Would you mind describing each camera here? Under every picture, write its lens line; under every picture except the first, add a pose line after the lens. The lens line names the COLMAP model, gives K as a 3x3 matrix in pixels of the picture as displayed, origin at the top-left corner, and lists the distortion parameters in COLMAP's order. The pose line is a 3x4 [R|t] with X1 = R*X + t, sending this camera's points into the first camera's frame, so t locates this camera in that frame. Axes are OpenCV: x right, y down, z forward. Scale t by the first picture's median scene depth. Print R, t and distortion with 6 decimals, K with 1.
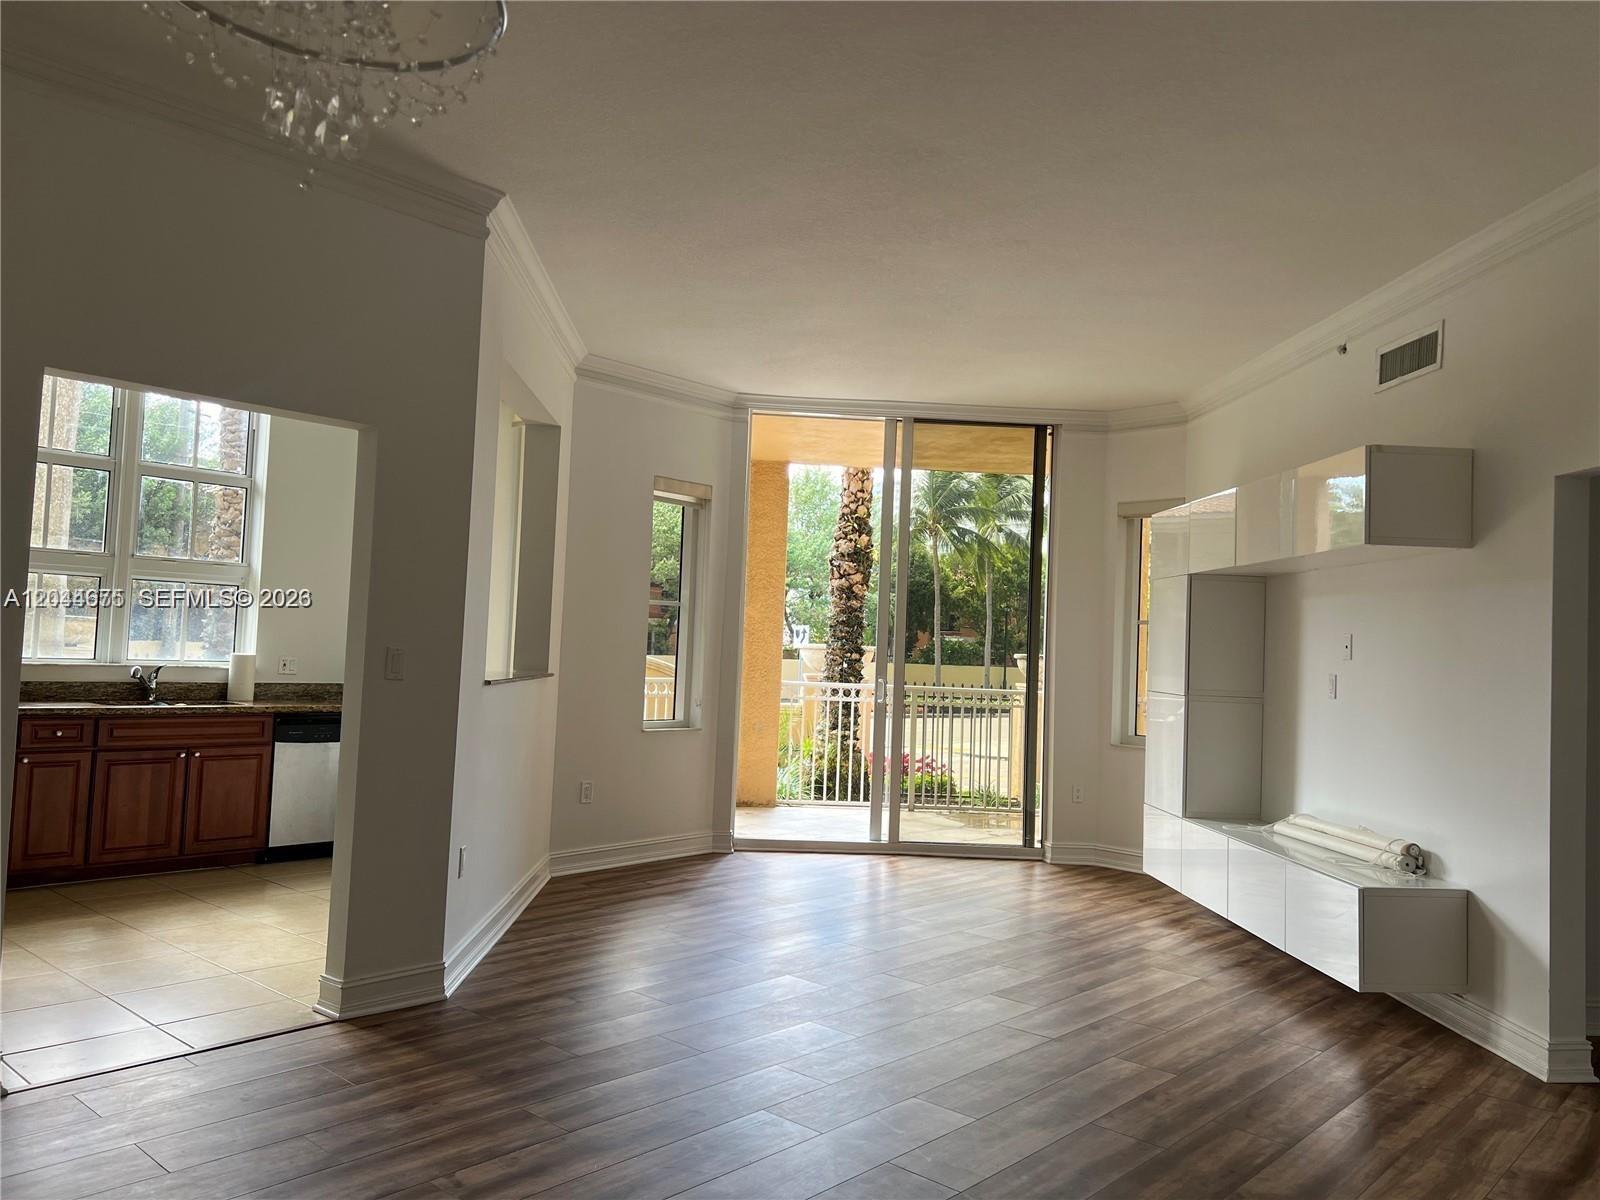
lens RADIAL K [[1205.6, 0, 800.0], [0, 1205.6, 600.0], [0, 0, 1]] dist [0.052975, -0.001421]
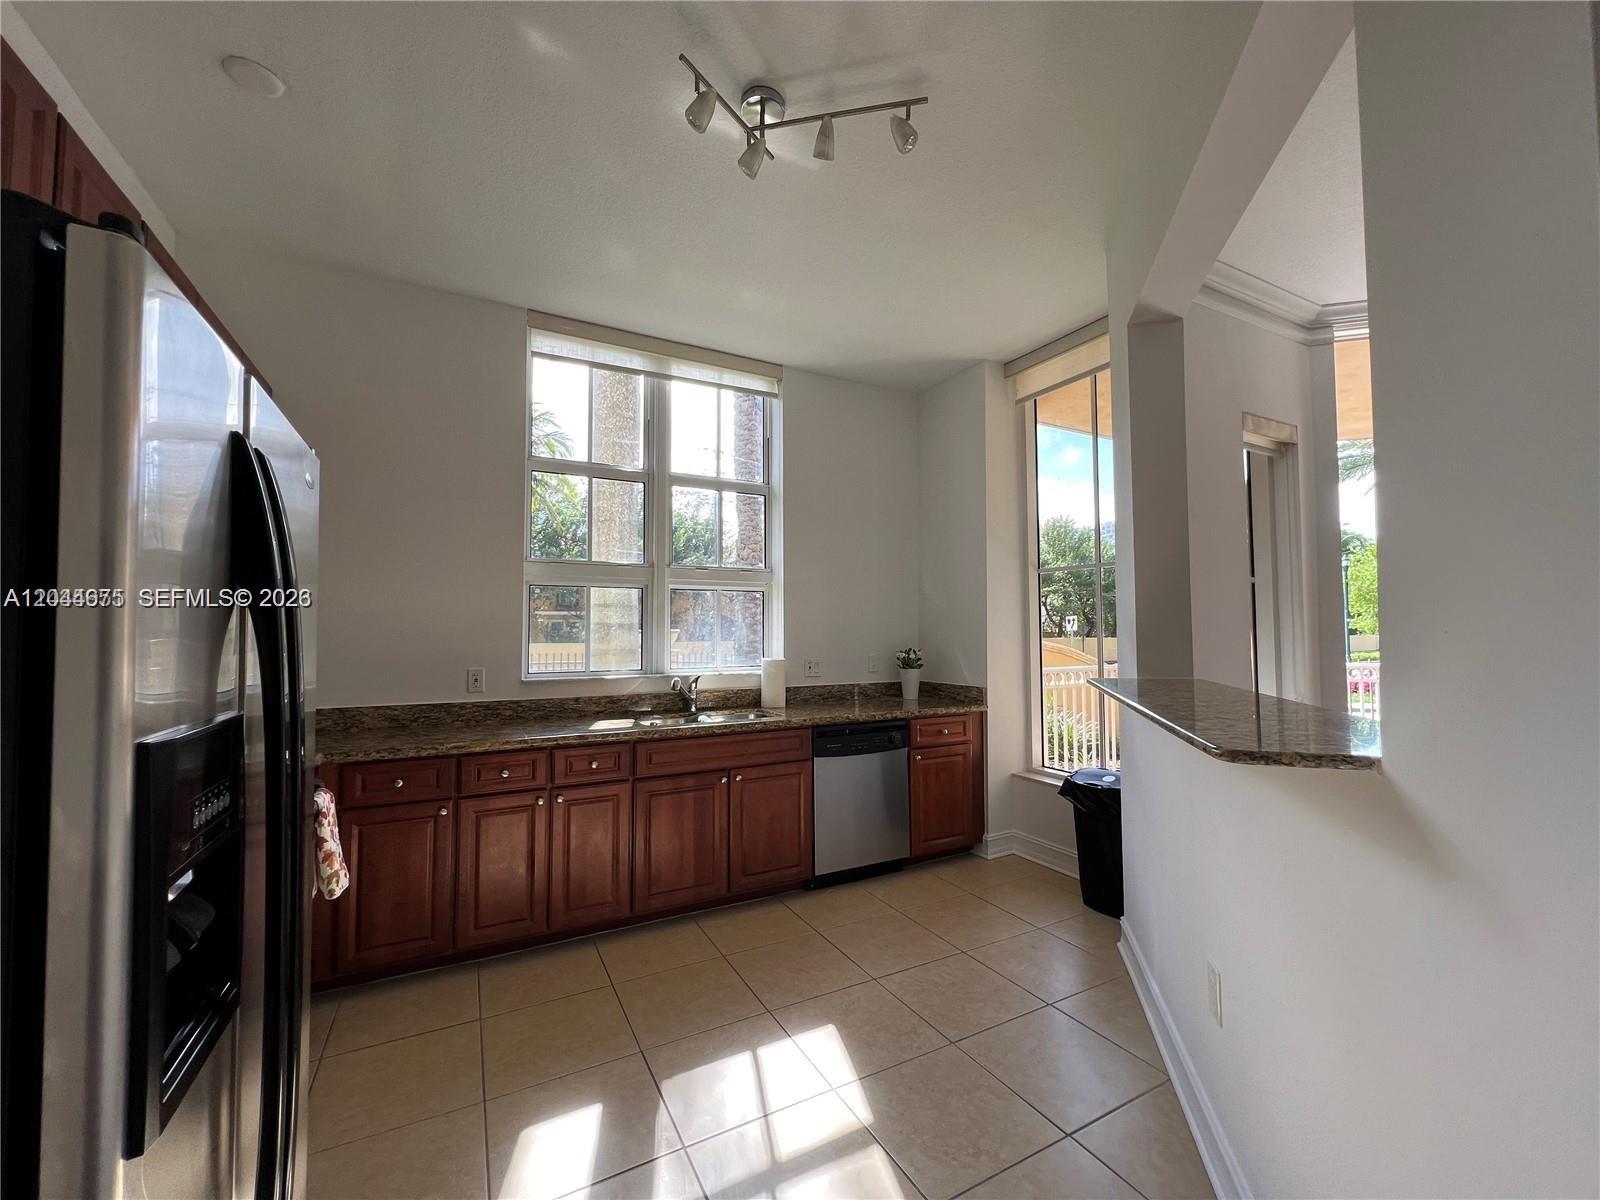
lens RADIAL K [[642.1, 0, 800.0], [0, 642.1, 600.0], [0, 0, 1]] dist [0.009354, 0.000424]
pose [[0.936399, -0.065486, -0.344772, -0.272345], [0.059921, 0.997844, -0.026785, 0.013250], [0.345783, 0.004423, 0.938304, 0.557385]]
